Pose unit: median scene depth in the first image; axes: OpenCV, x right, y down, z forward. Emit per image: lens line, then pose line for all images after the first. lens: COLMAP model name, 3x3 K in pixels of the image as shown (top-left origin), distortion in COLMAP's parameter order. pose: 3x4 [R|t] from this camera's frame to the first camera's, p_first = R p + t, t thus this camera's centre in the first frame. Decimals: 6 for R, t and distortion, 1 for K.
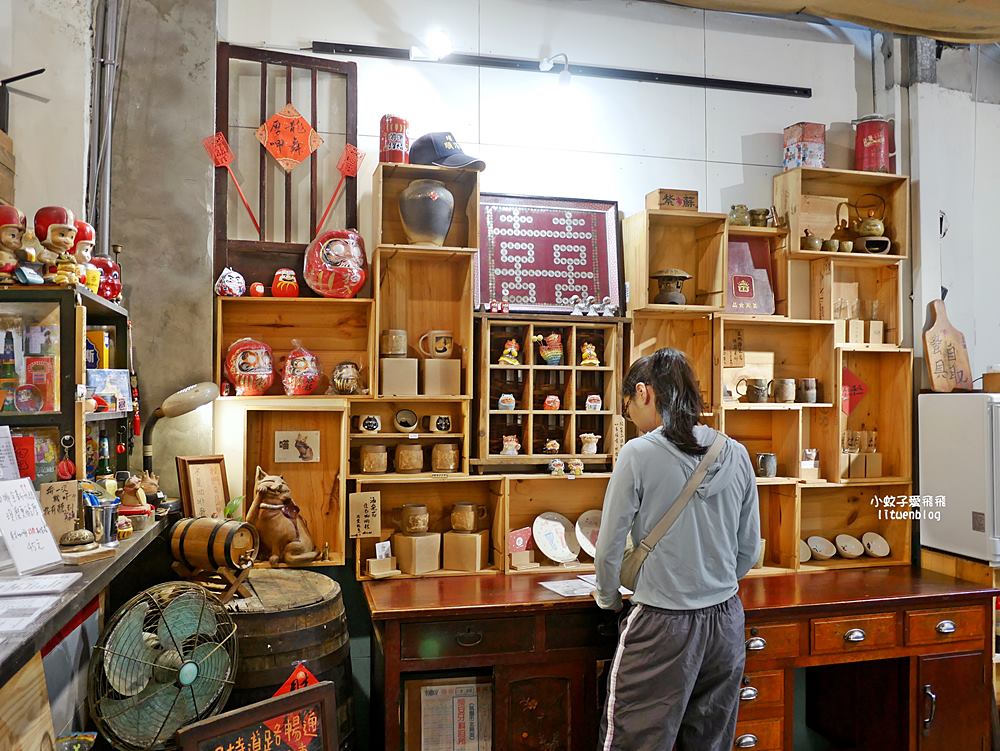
lens RADIAL K [[831.4, 0, 500.4], [0, 831.4, 379.1], [0, 0, 1]] dist [-0.050569, 0.011785]
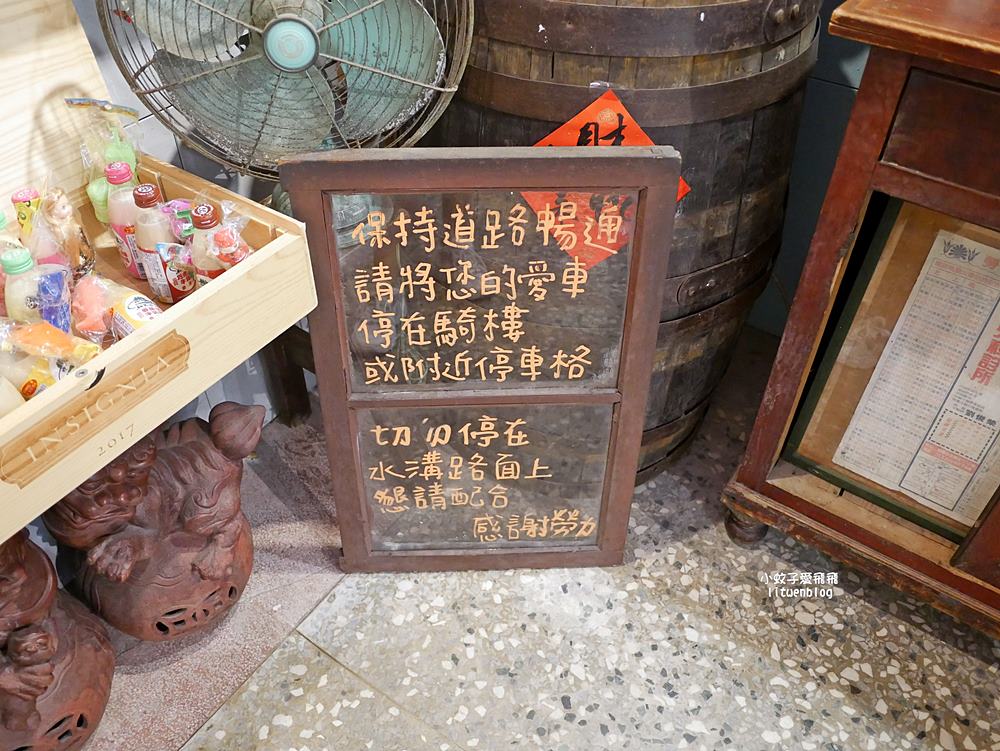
lens RADIAL K [[831.4, 0, 496.7], [0, 831.4, 375.5], [0, 0, 1]] dist [-0.050569, 0.011785]
pose [[0.666916, 0.514129, -0.539346, 0.017438], [0.005024, 0.720707, 0.693222, 0.161379], [0.745116, -0.465031, 0.478068, 0.698153]]
